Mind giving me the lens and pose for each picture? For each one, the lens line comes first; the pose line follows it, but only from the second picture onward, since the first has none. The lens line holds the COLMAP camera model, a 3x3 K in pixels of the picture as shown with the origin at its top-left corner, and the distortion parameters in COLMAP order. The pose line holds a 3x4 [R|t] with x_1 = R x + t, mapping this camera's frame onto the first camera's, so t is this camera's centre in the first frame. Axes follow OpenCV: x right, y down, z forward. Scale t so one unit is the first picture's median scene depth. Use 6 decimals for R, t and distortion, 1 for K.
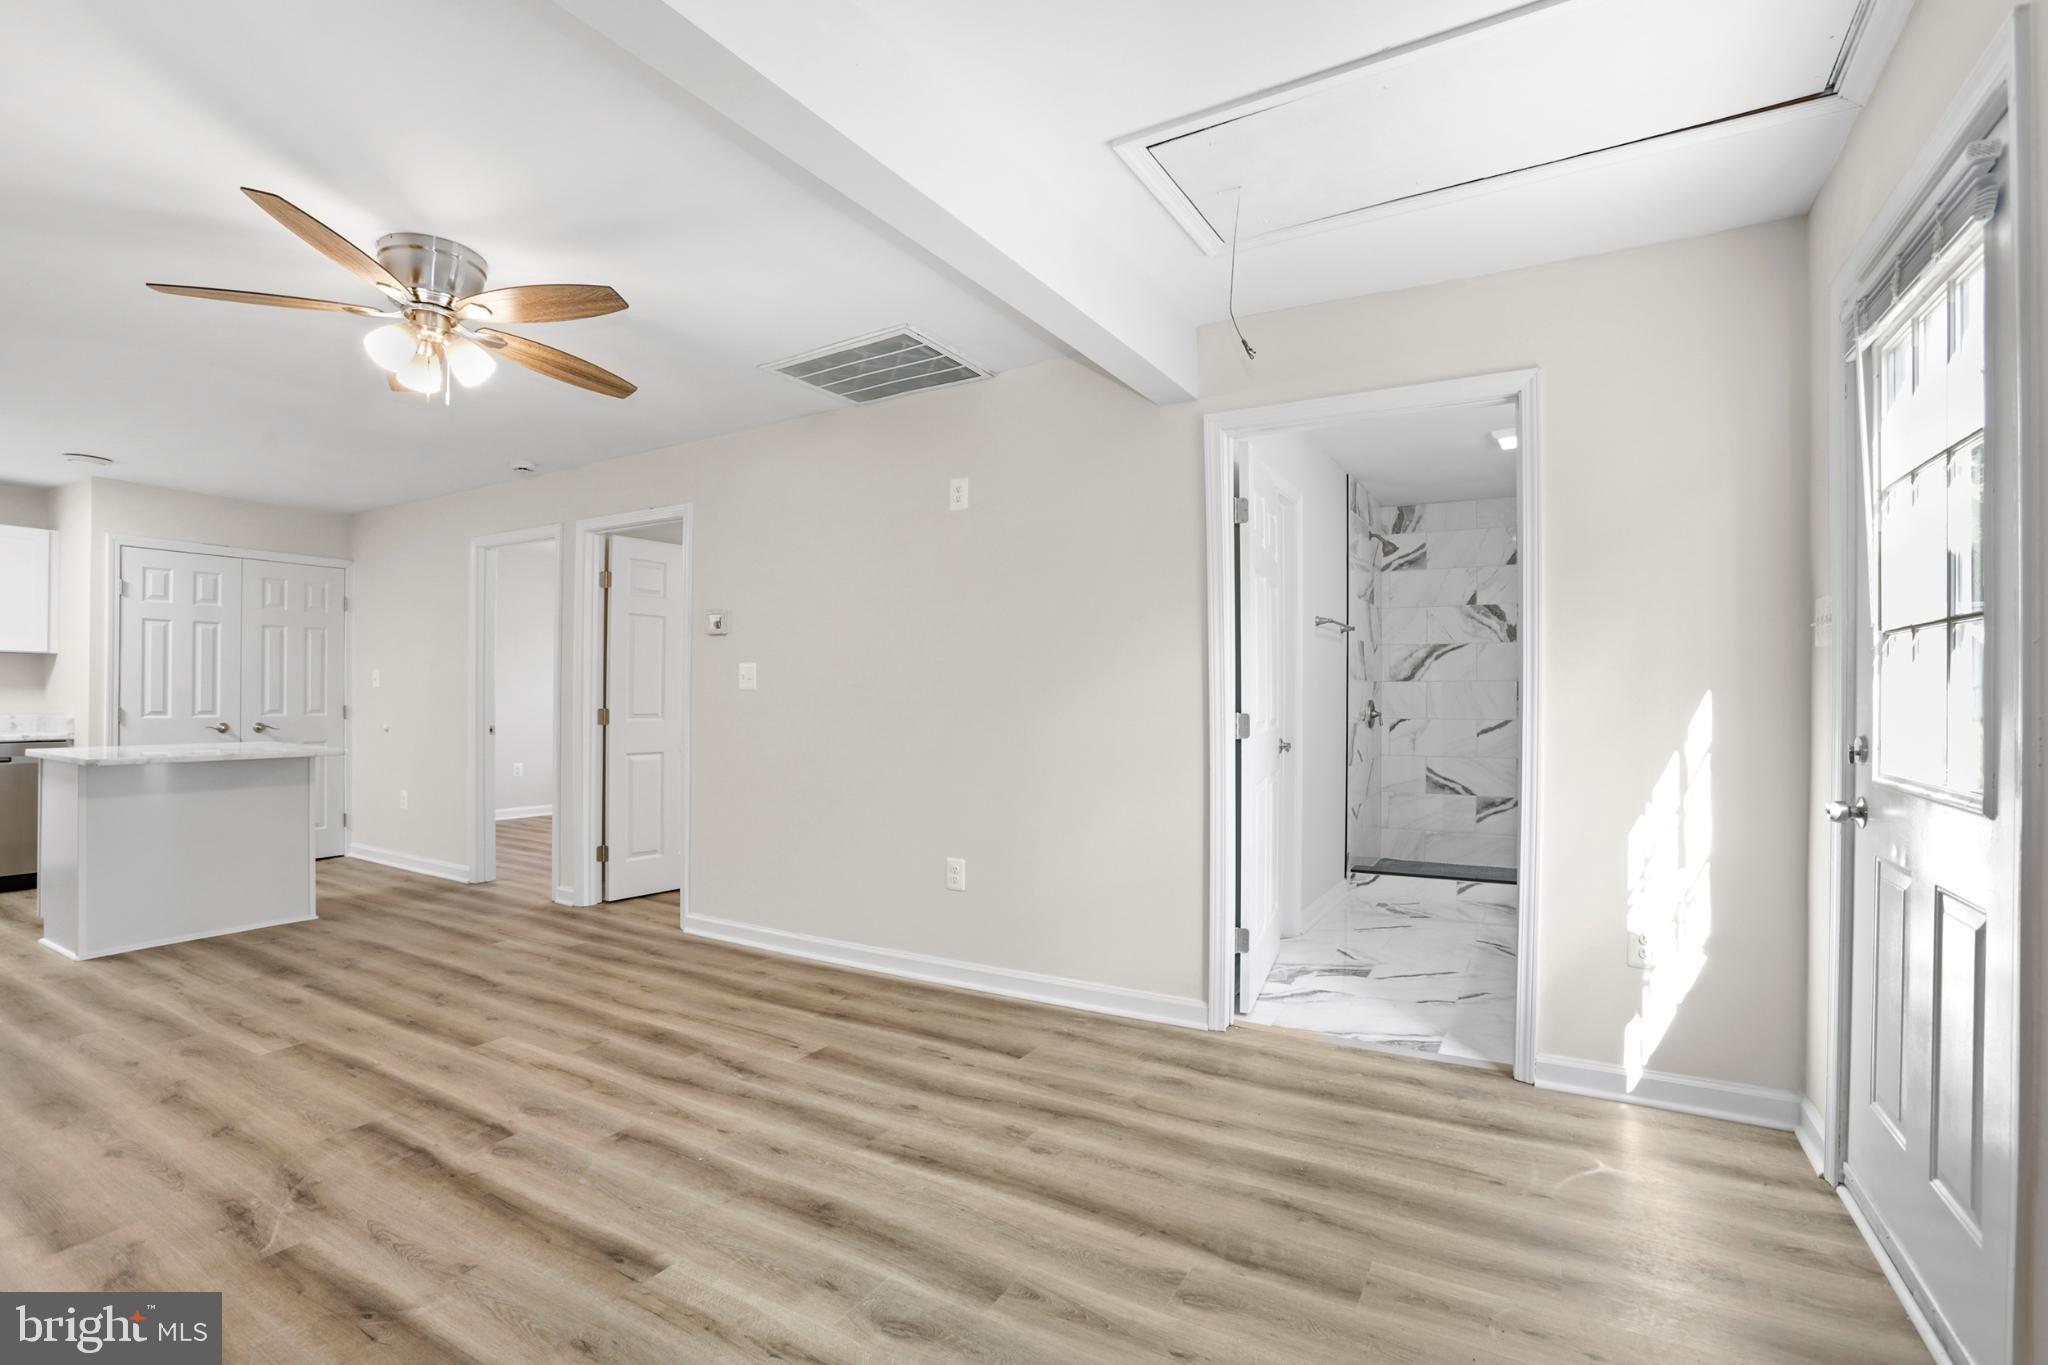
lens RADIAL K [[934.2, 0, 1019.6], [0, 934.2, 693.2], [0, 0, 1]] dist [-0.077783, 0.029050]
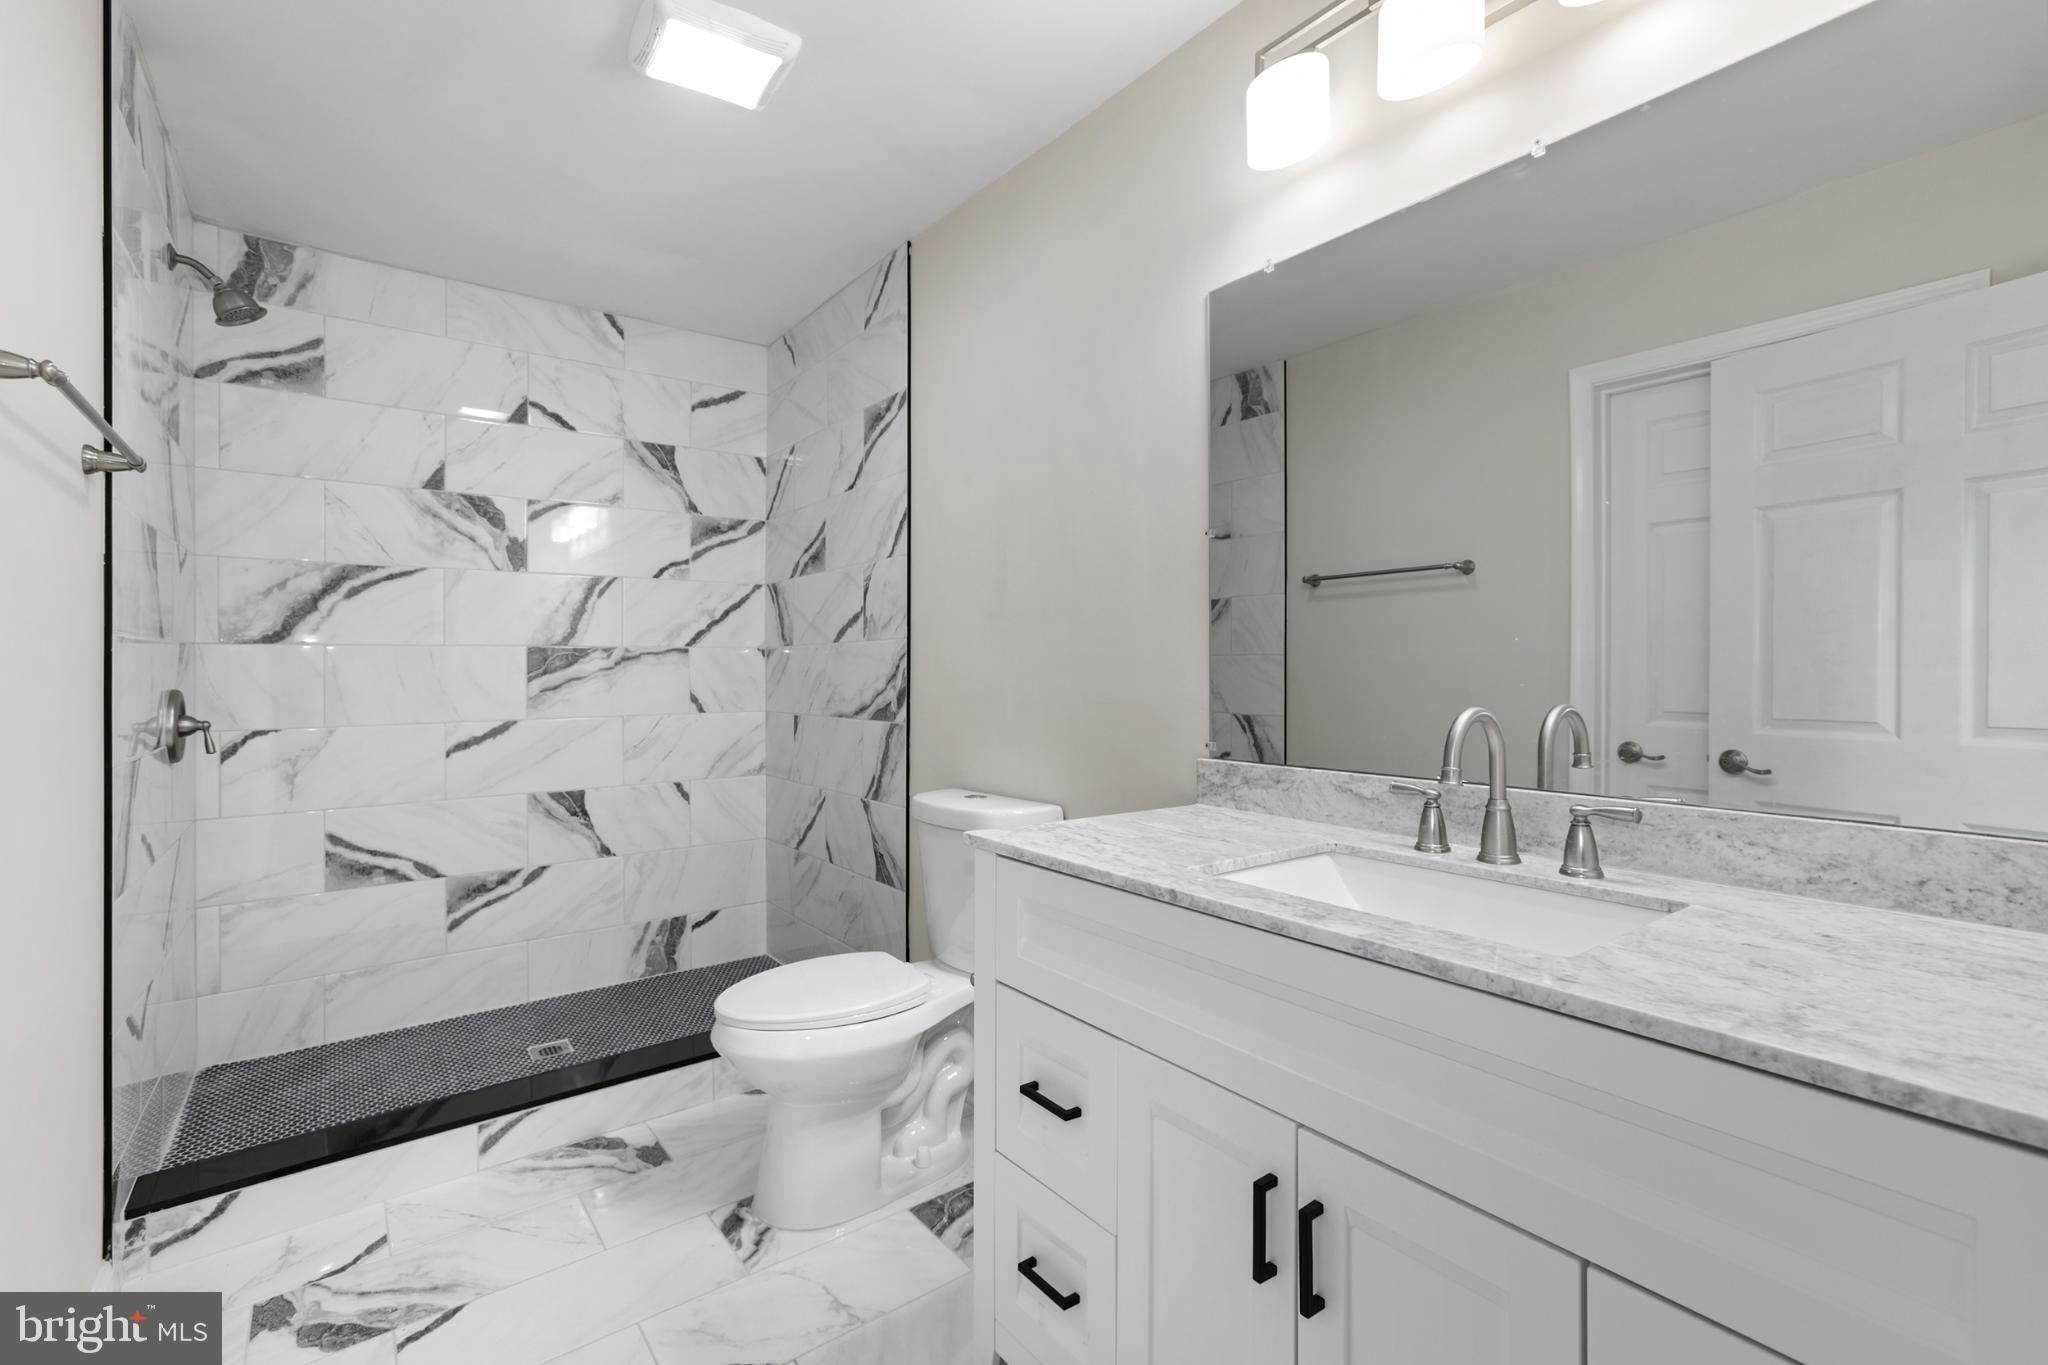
lens RADIAL K [[921.3, 0, 1017.6], [0, 921.3, 666.7], [0, 0, 1]] dist [-0.040170, 0.025946]
pose [[0.380954, -0.004307, 0.924584, 0.249798], [0.003342, 0.999989, 0.003282, -0.003359], [-0.924588, 0.001840, 0.380964, 0.809325]]
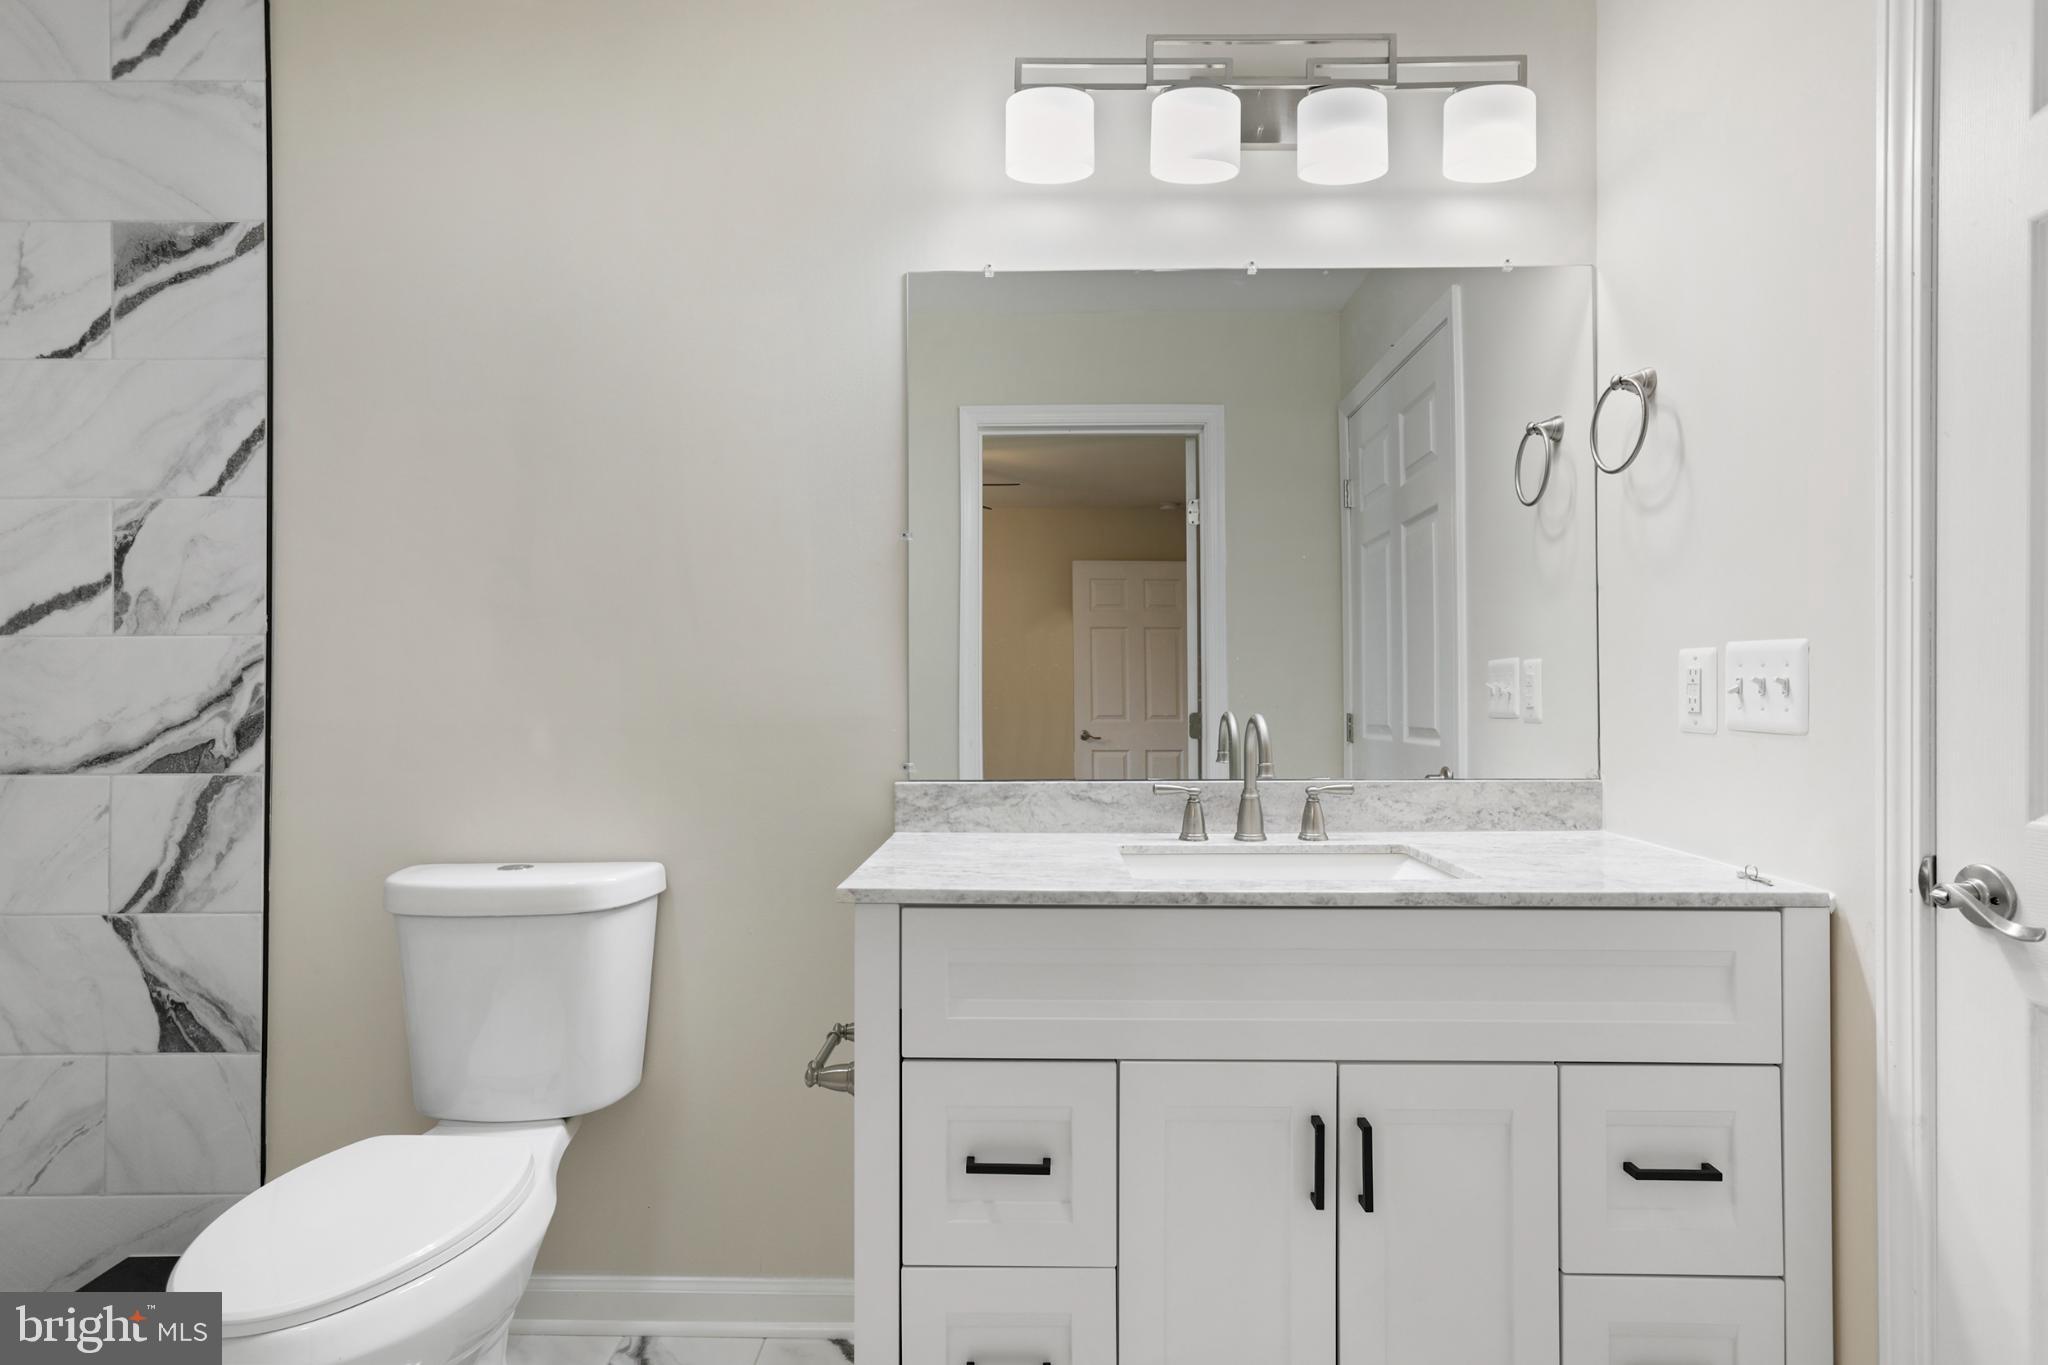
lens RADIAL K [[1088.5, 0, 1024.0], [0, 1088.5, 682.5], [0, 0, 1]] dist [-0.024257, 0.020343]
pose [[-0.508296, -0.005367, 0.861166, 0.254627], [-0.001585, 0.999985, 0.005297, -0.003787], [-0.861181, 0.001328, -0.508296, 1.098494]]
